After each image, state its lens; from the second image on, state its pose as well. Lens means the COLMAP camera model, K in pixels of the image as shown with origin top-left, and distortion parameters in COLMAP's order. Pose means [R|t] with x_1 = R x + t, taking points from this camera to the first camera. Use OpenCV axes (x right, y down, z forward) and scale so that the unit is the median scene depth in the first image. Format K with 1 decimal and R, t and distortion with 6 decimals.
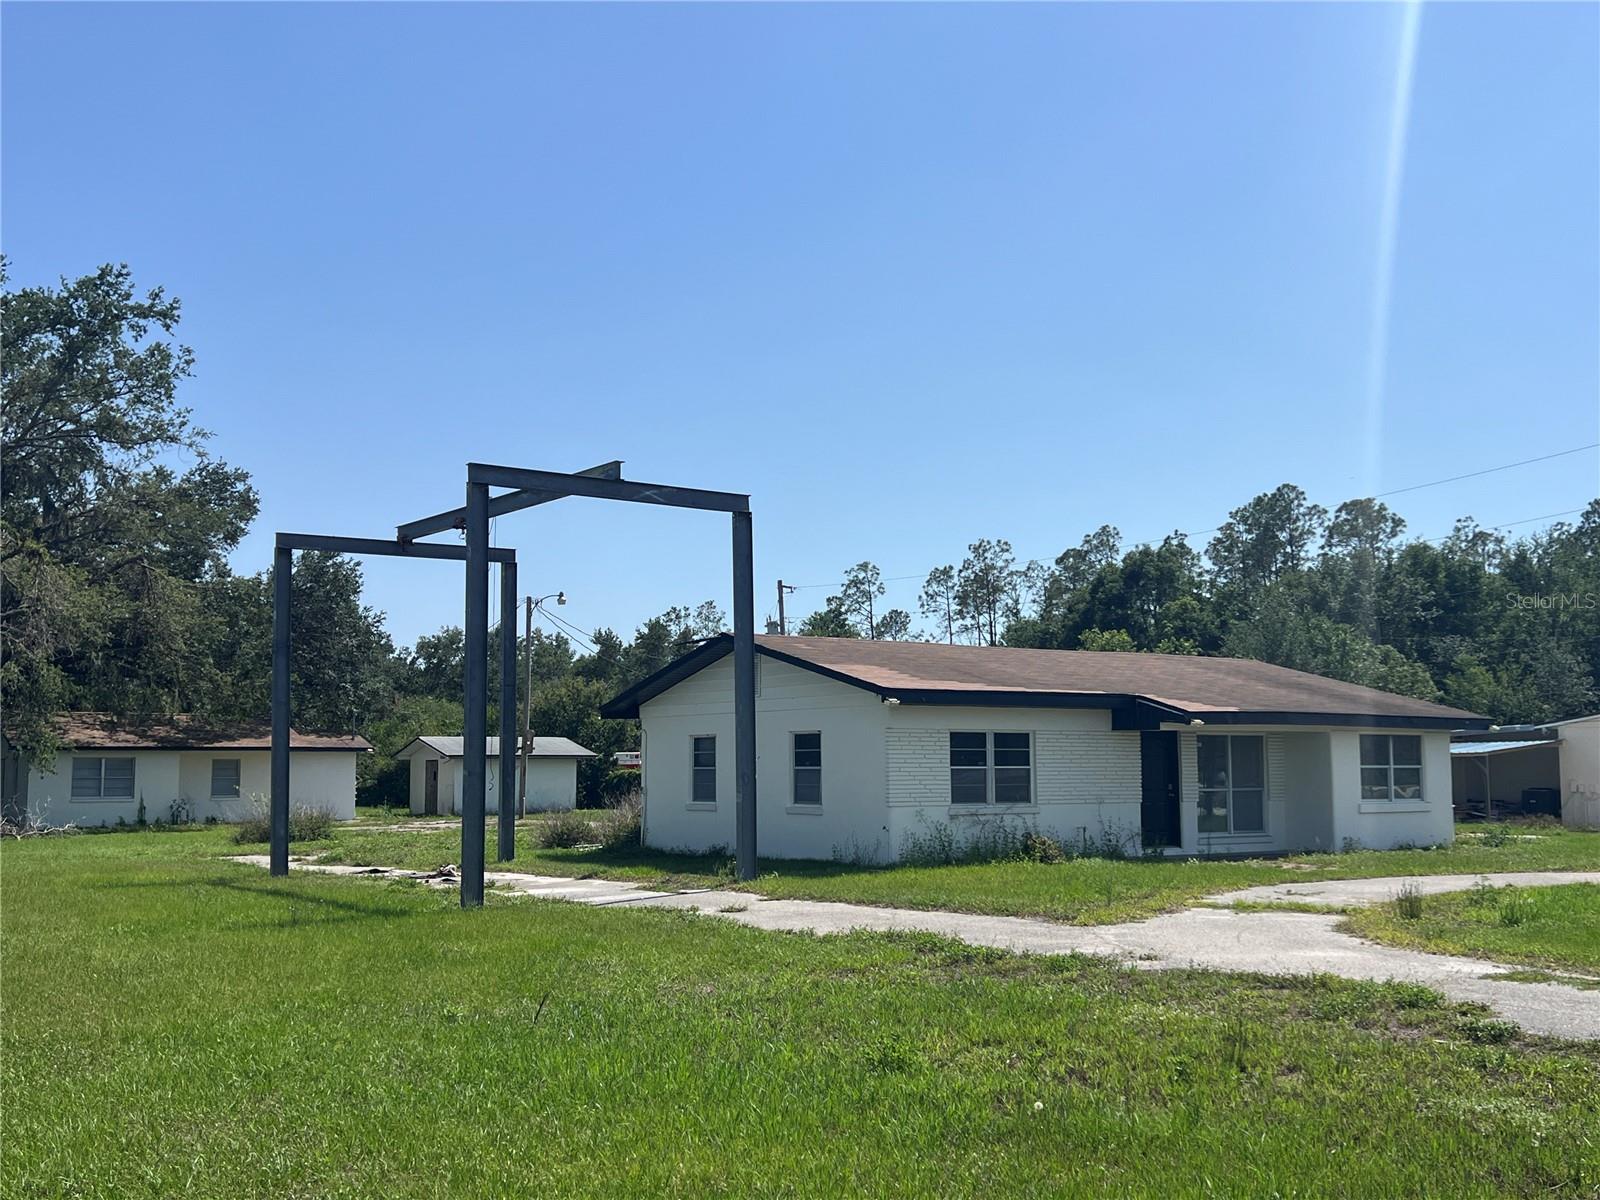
lens RADIAL K [[1675.4, 0, 793.5], [0, 1675.4, 603.7], [0, 0, 1]] dist [0.125198, -0.270639]
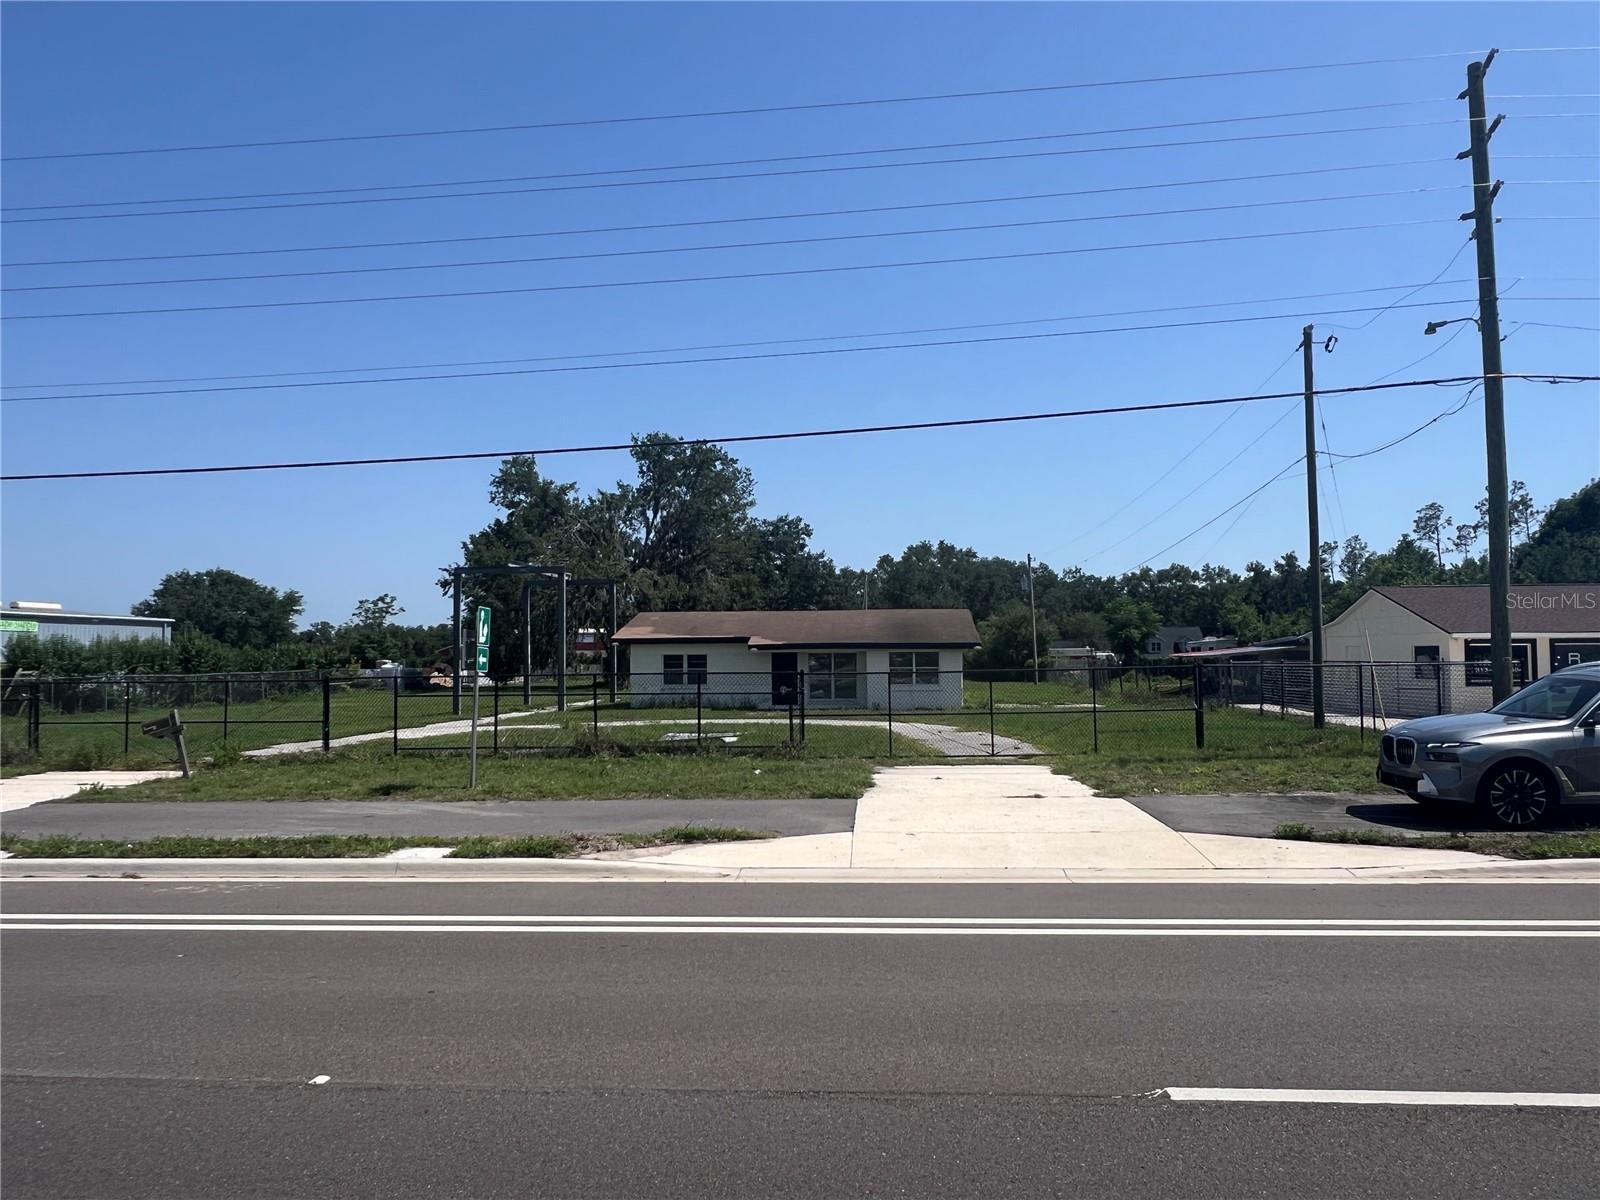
lens RADIAL K [[1079.8, 0, 791.8], [0, 1079.8, 600.6], [0, 0, 1]] dist [0.000027, -0.003684]
pose [[0.763632, -0.033824, -0.644765, 0.672657], [0.067519, 0.997335, 0.027646, -0.017123], [0.642111, -0.064645, 0.763881, -0.031641]]
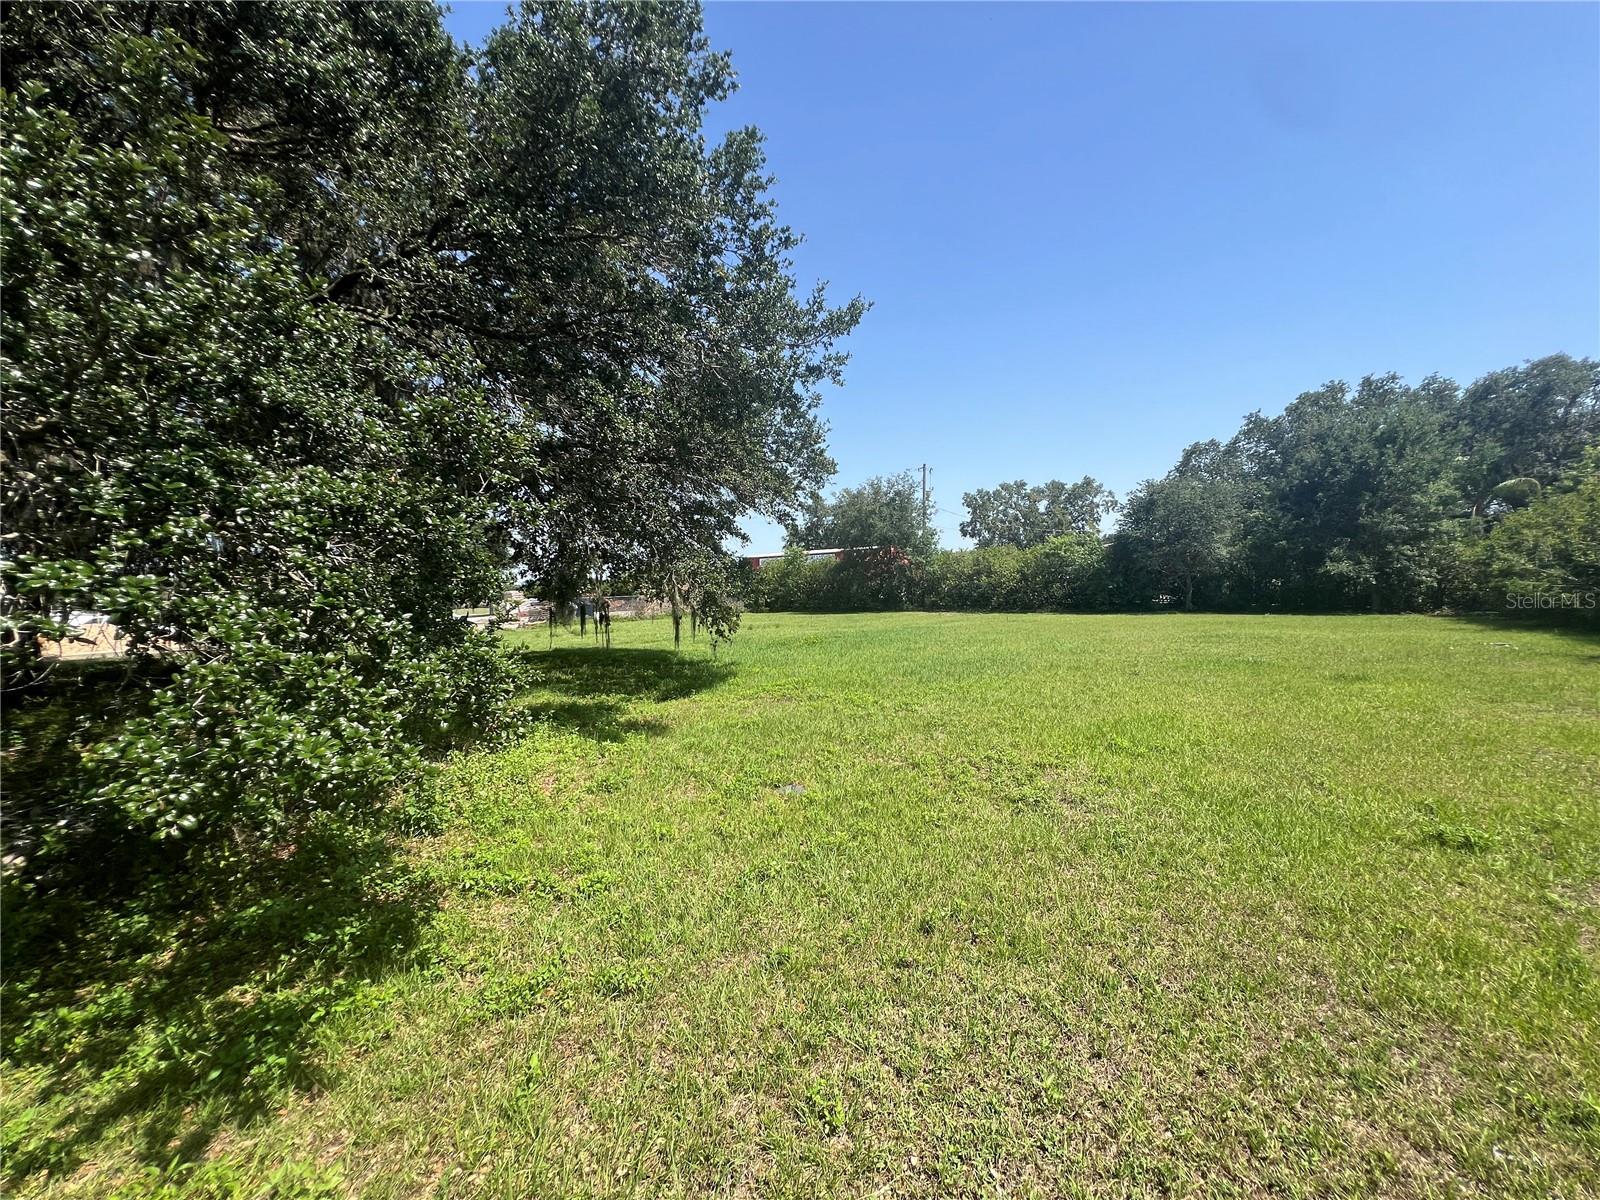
lens RADIAL K [[639.6, 0, 799.6], [0, 639.6, 595.7], [0, 0, 1]] dist [-0.000660, 0.000672]
pose [[0.309635, 0.006835, -0.950831, -0.311296], [0.127718, 0.990614, 0.048712, 0.140056], [0.942239, -0.136522, 0.305856, 1.406827]]
